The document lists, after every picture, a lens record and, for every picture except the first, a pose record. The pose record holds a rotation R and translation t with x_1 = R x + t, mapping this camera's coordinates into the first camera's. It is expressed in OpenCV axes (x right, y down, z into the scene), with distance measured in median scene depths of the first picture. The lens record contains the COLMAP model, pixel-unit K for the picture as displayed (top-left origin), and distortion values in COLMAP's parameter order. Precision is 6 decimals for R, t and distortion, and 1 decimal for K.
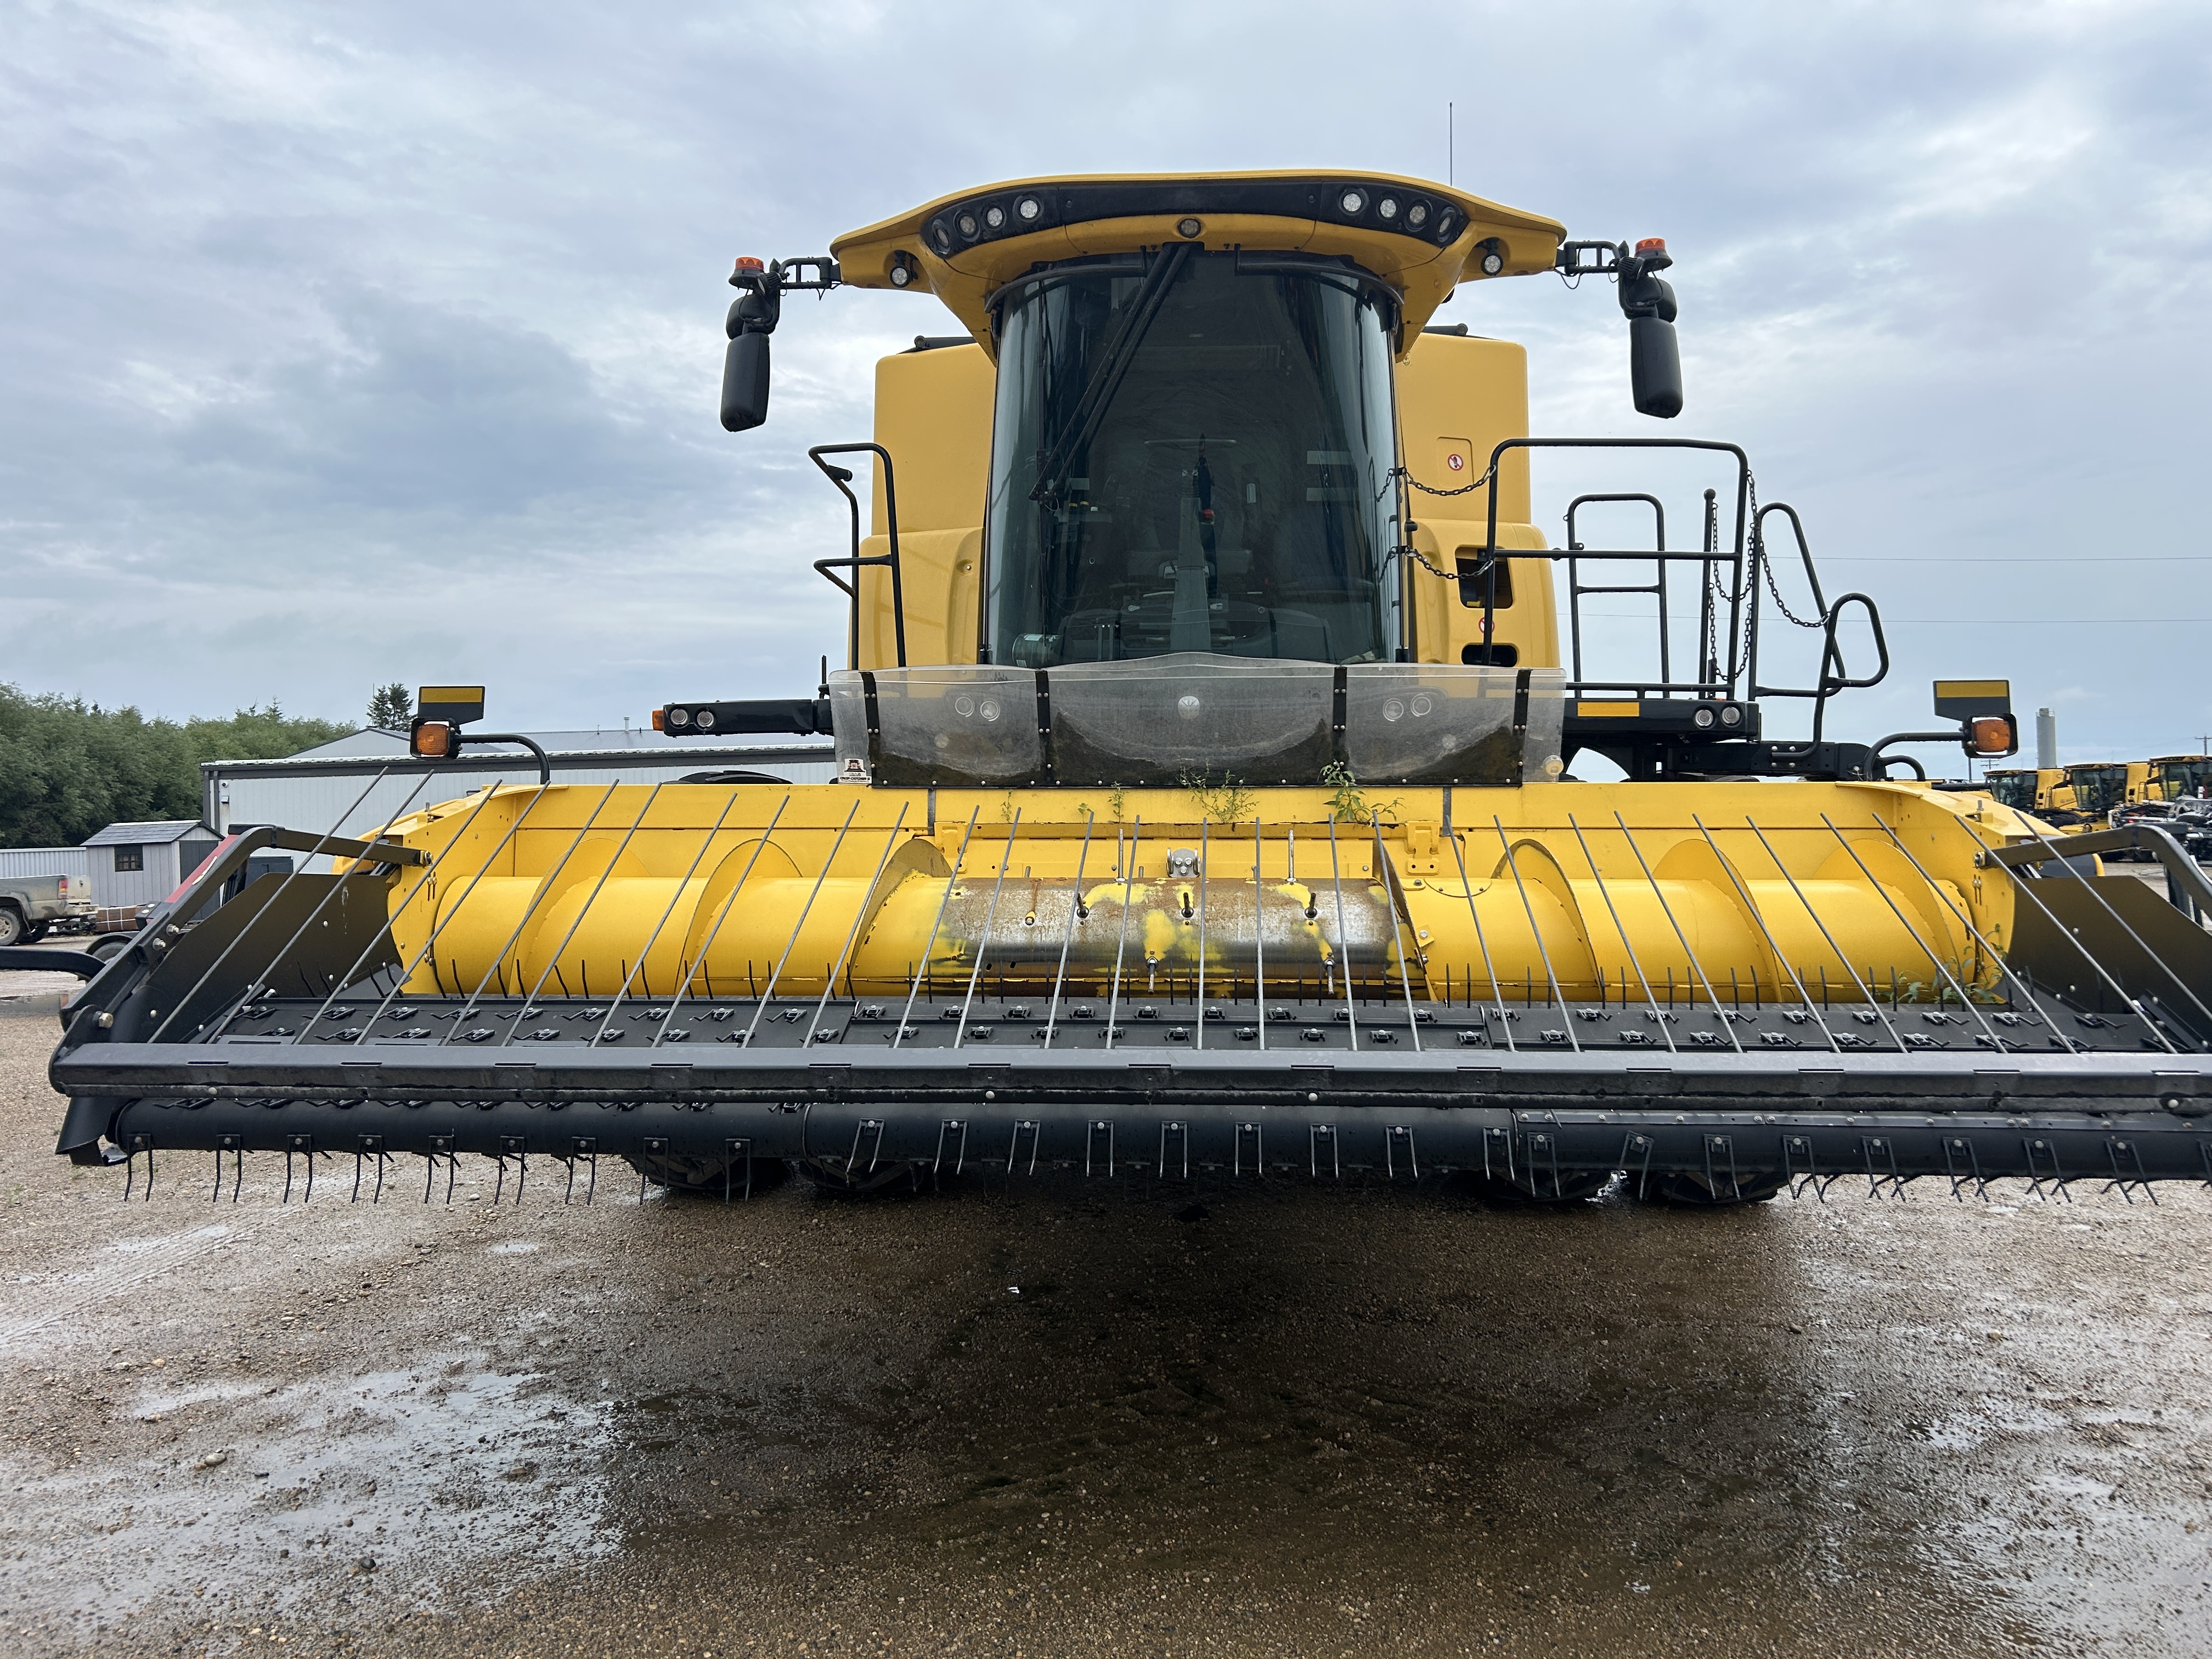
lens RADIAL K [[1729.0, 0, 1108.9], [0, 1729.0, 814.8], [0, 0, 1]] dist [0.023142, -0.015362]
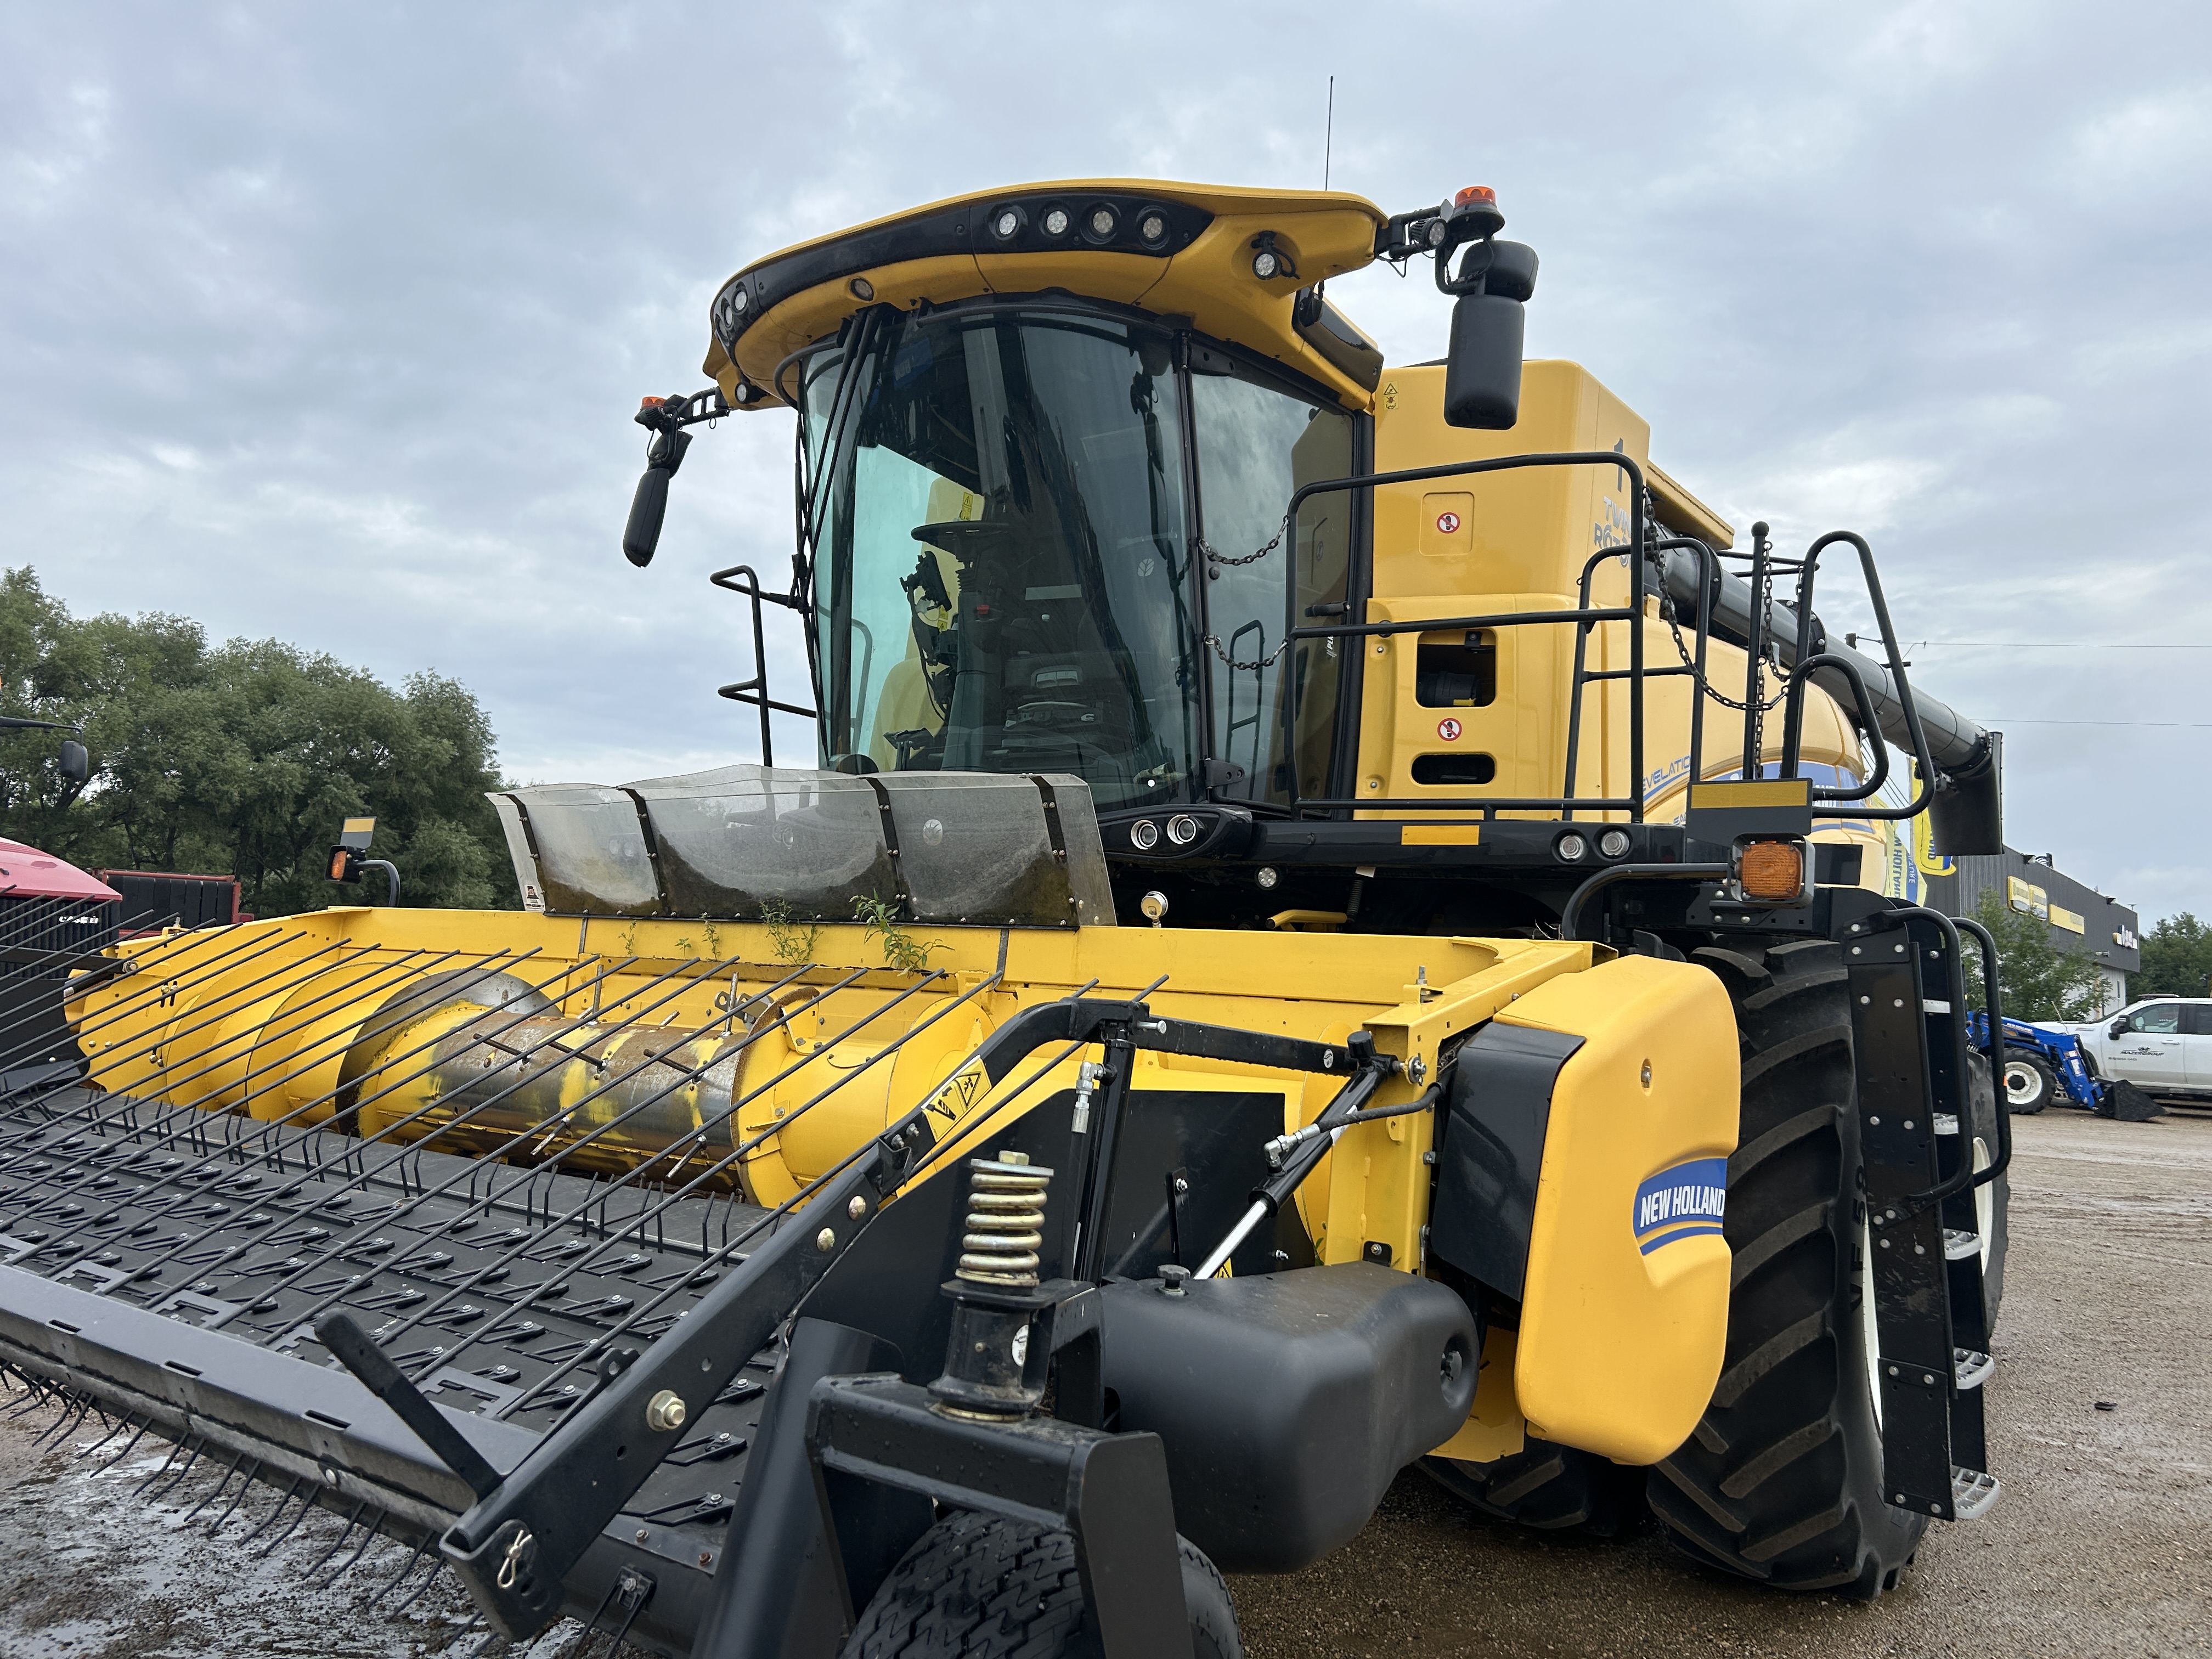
lens RADIAL K [[1729.0, 0, 1117.5], [0, 1729.0, 838.6], [0, 0, 1]] dist [0.023142, -0.015362]
pose [[0.830059, -0.004425, -0.557658, 0.629430], [-0.039878, 0.996938, -0.067269, -0.005835], [0.556248, 0.078076, 0.827340, 0.355821]]
